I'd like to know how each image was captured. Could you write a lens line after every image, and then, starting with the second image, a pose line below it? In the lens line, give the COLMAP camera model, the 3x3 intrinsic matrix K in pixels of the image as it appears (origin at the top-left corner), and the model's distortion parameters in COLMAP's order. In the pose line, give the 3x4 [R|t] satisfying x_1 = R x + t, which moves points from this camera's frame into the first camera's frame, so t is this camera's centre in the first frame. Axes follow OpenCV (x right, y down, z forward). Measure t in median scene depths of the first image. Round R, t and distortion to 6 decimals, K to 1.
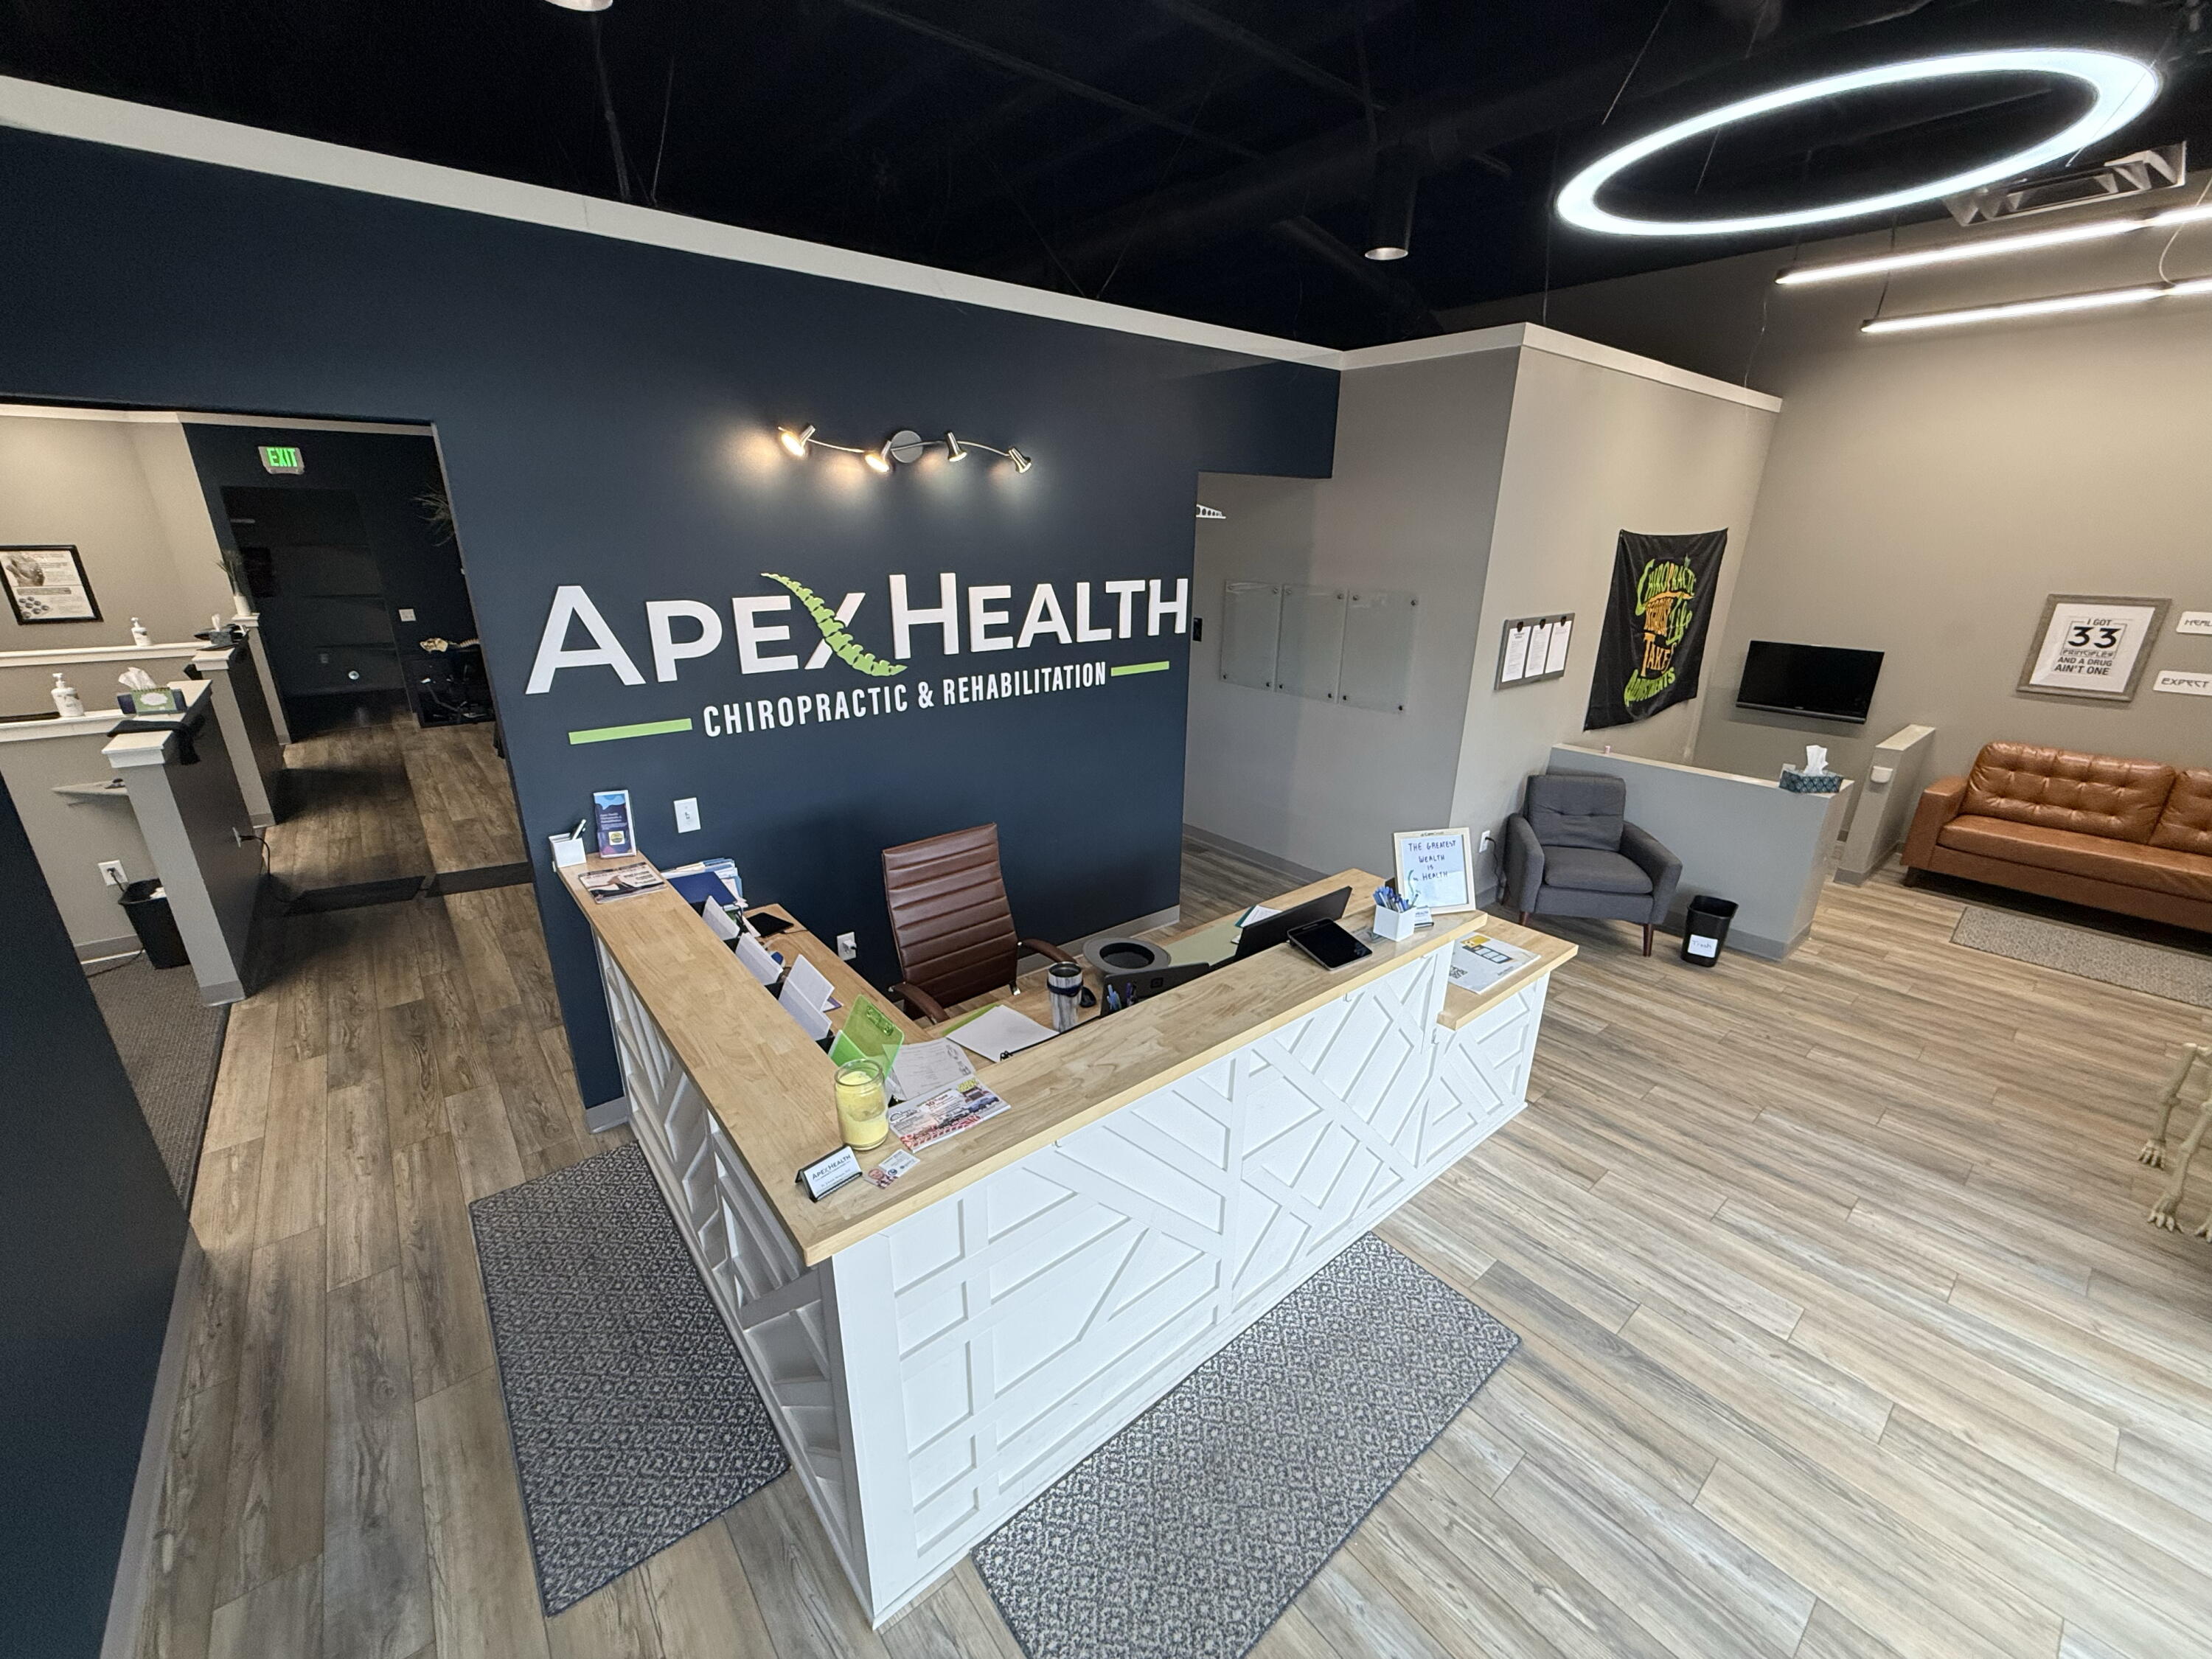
lens RADIAL K [[881.5, 0, 1096.6], [0, 881.5, 831.9], [0, 0, 1]] dist [-0.000393, 0.000234]
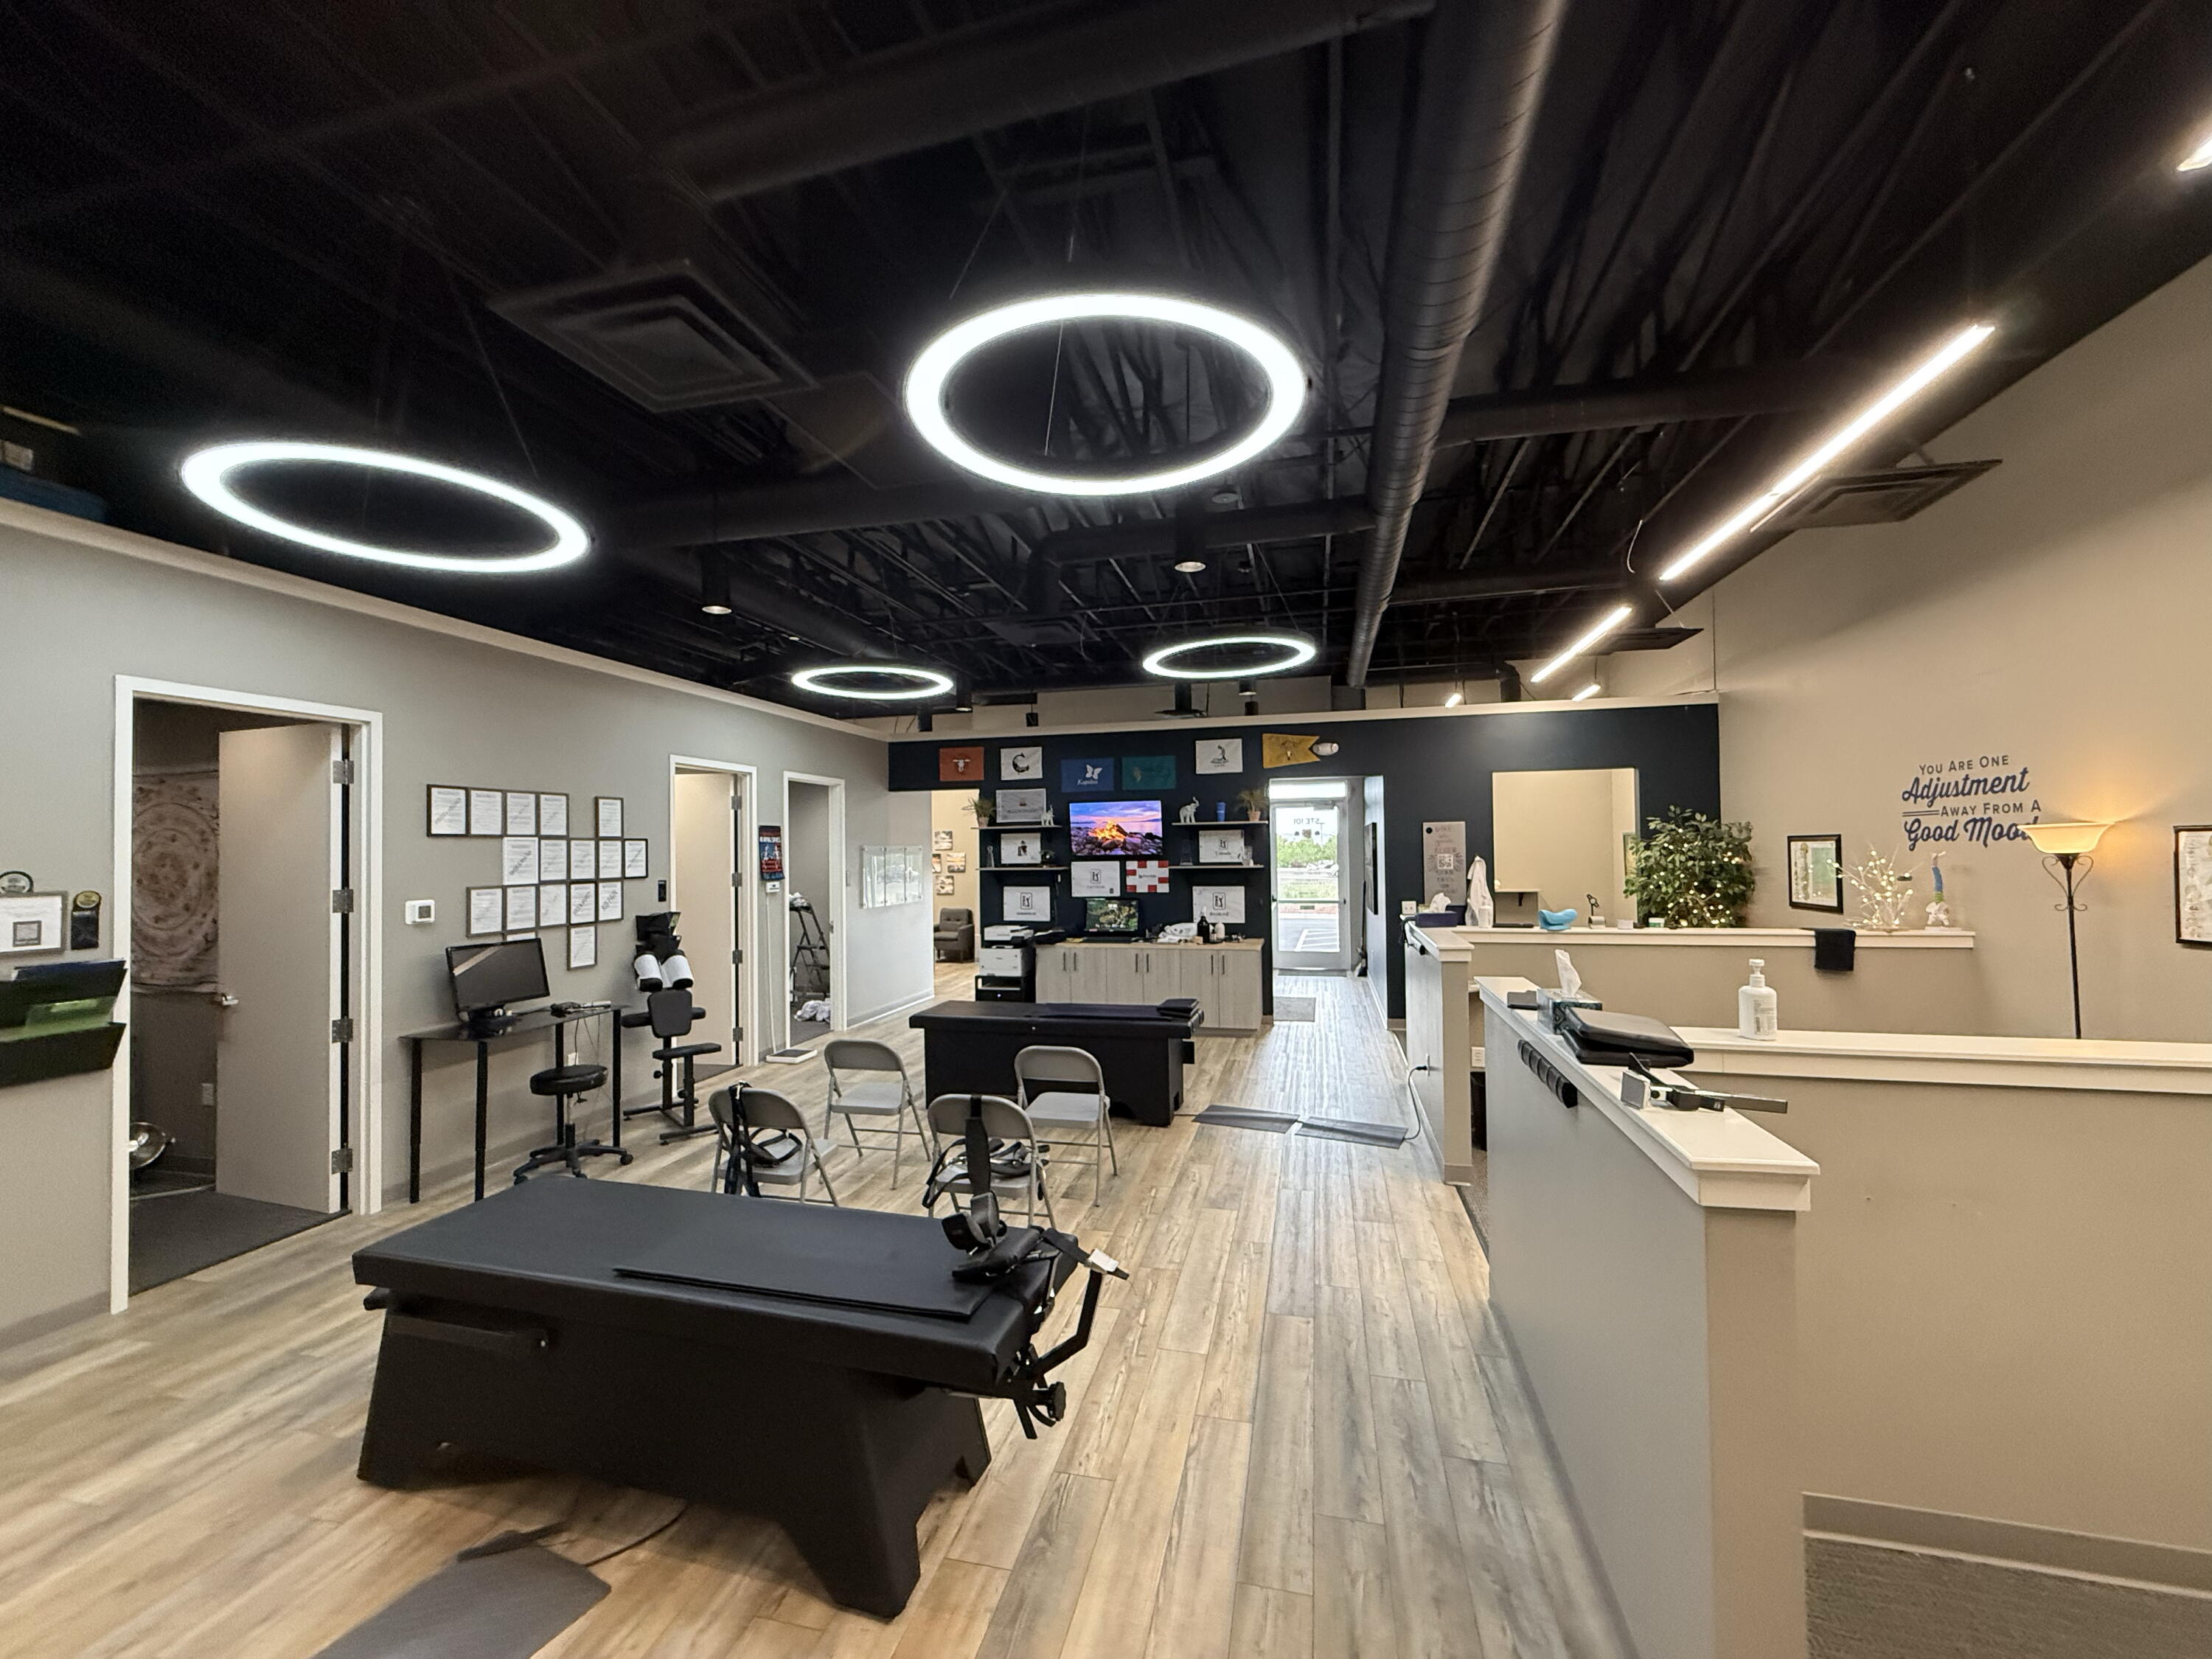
lens RADIAL K [[881.5, 0, 1100.1], [0, 881.5, 837.4], [0, 0, 1]] dist [-0.000393, 0.000234]
pose [[-0.599886, 0.011030, 0.800009, -1.905832], [0.271640, 0.943319, 0.190683, -0.670370], [-0.752561, 0.331703, -0.568881, 2.167072]]
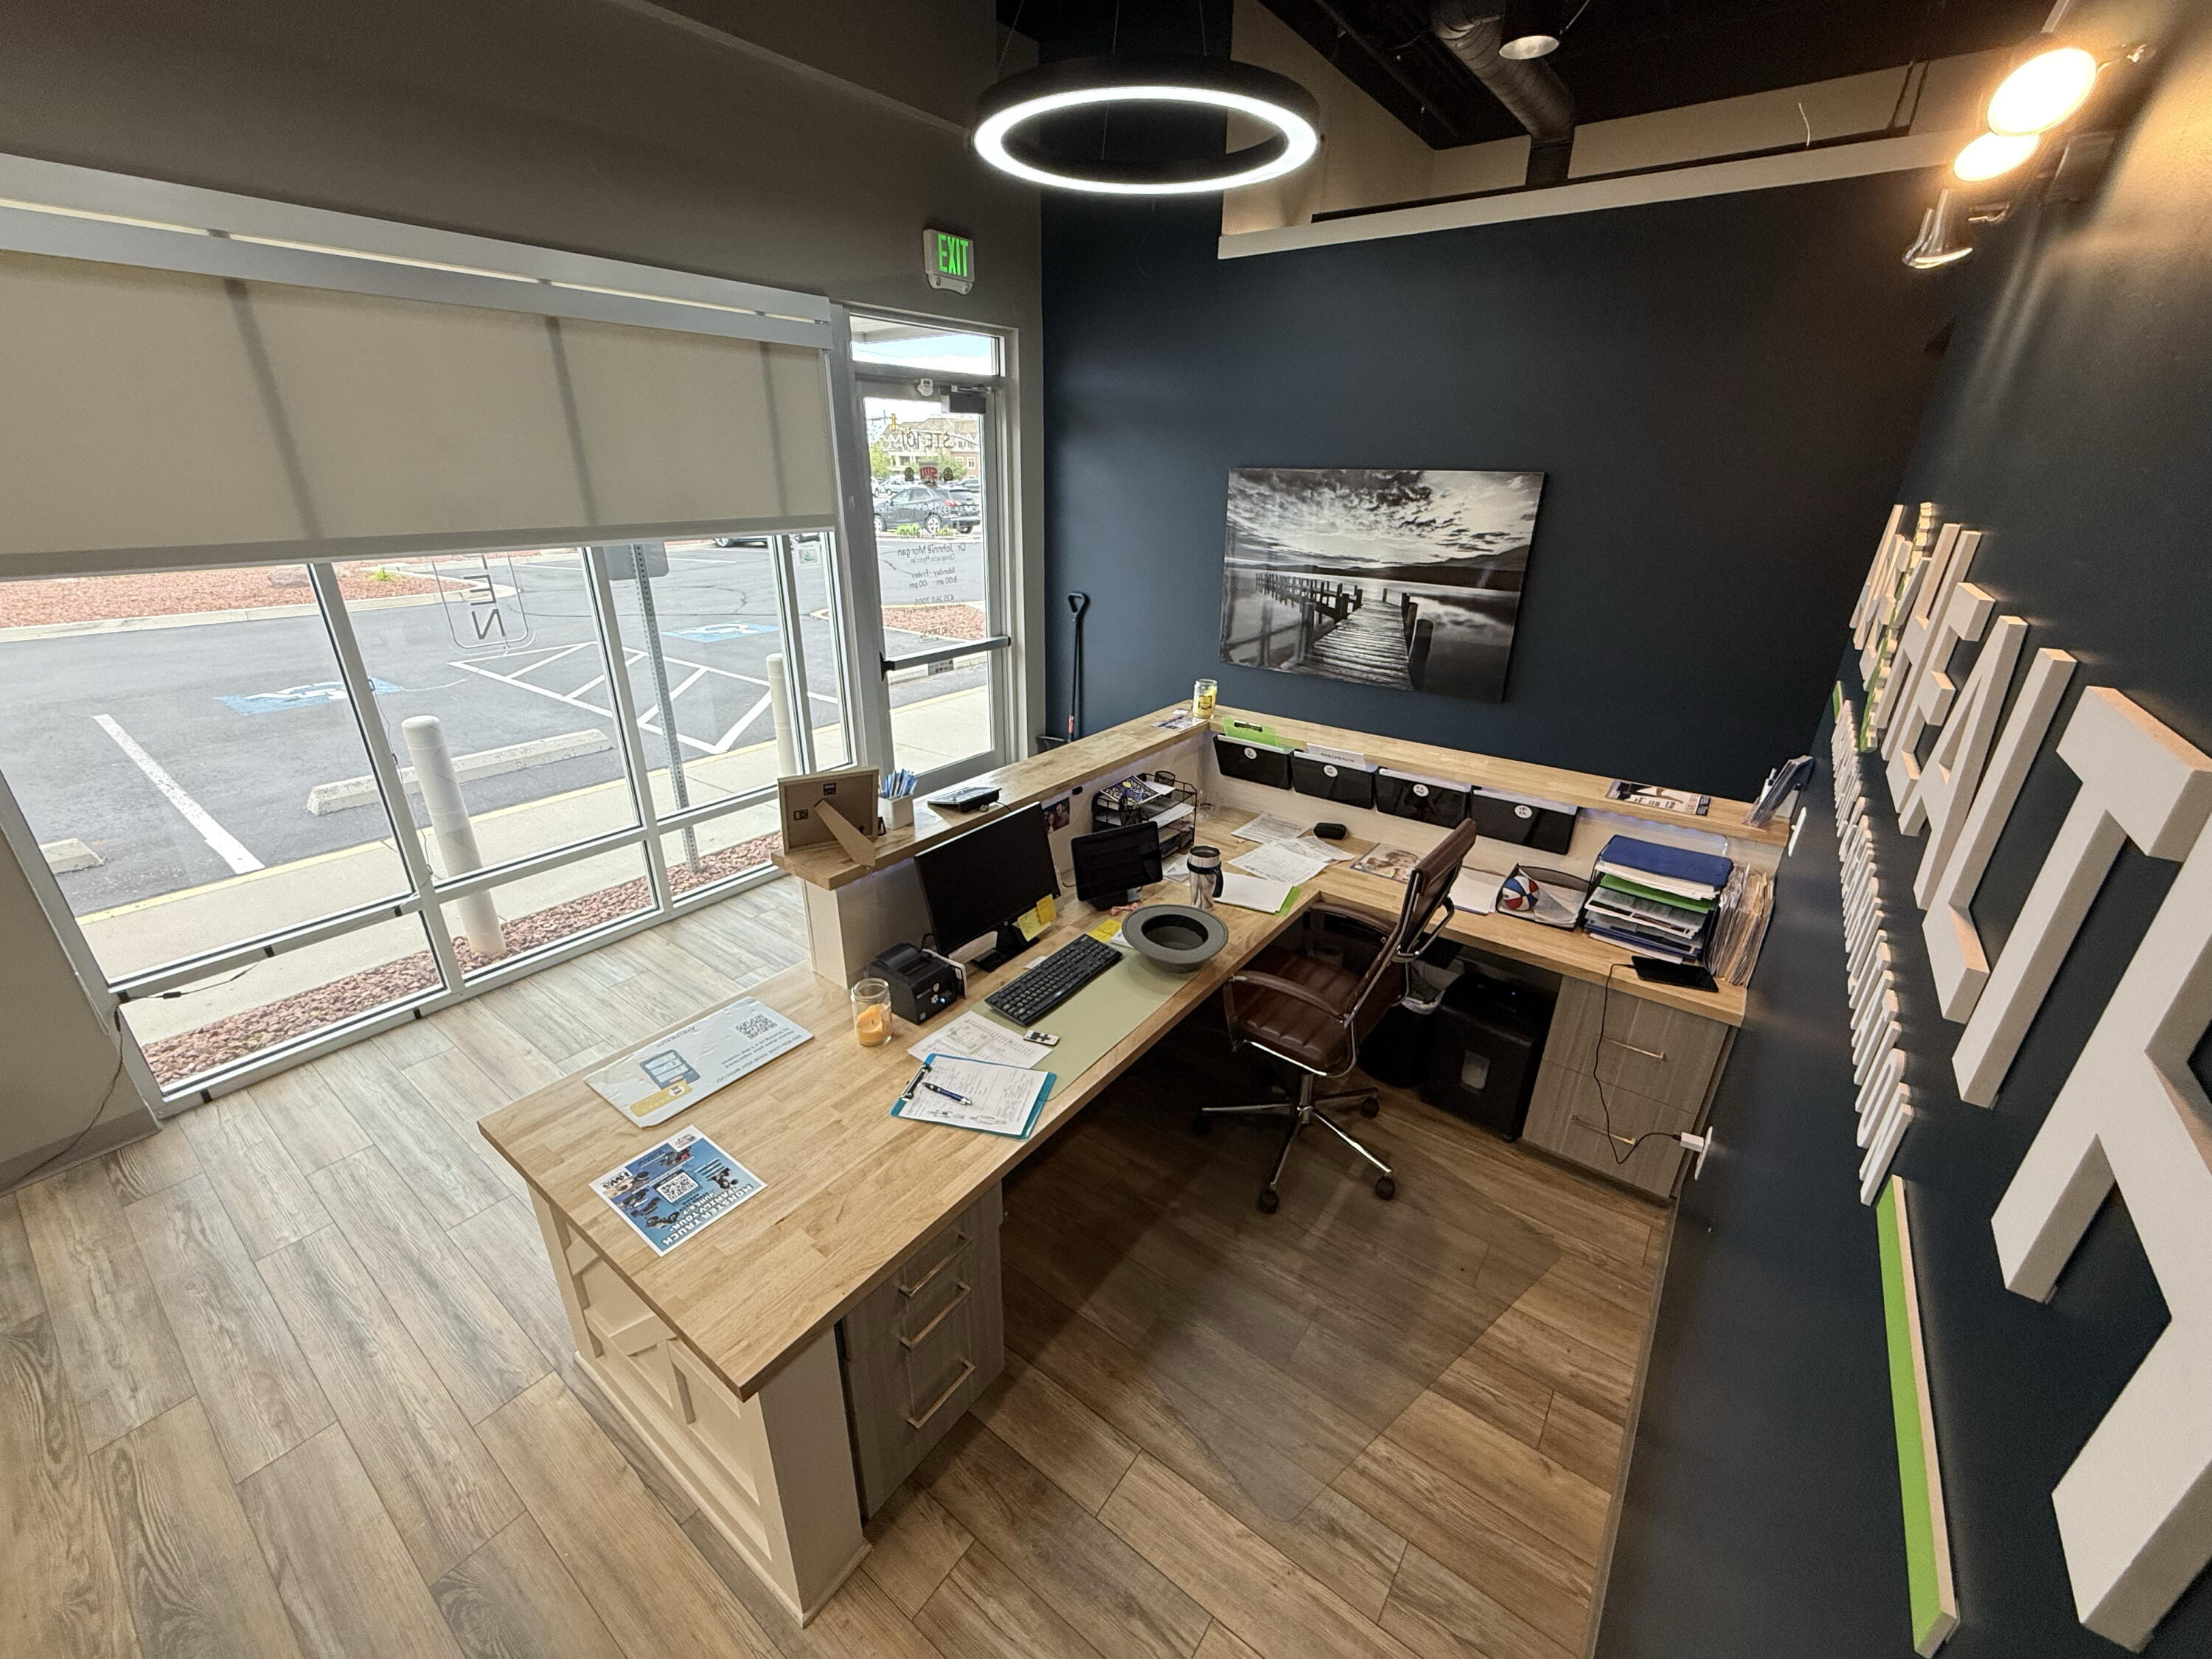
lens RADIAL K [[881.5, 0, 1094.6], [0, 881.5, 831.7], [0, 0, 1]] dist [-0.000393, 0.000234]
pose [[-0.969594, 0.074756, -0.233023, 0.211898], [-0.101300, 0.744188, 0.660244, -0.343396], [0.222770, 0.663774, -0.713987, 1.078747]]
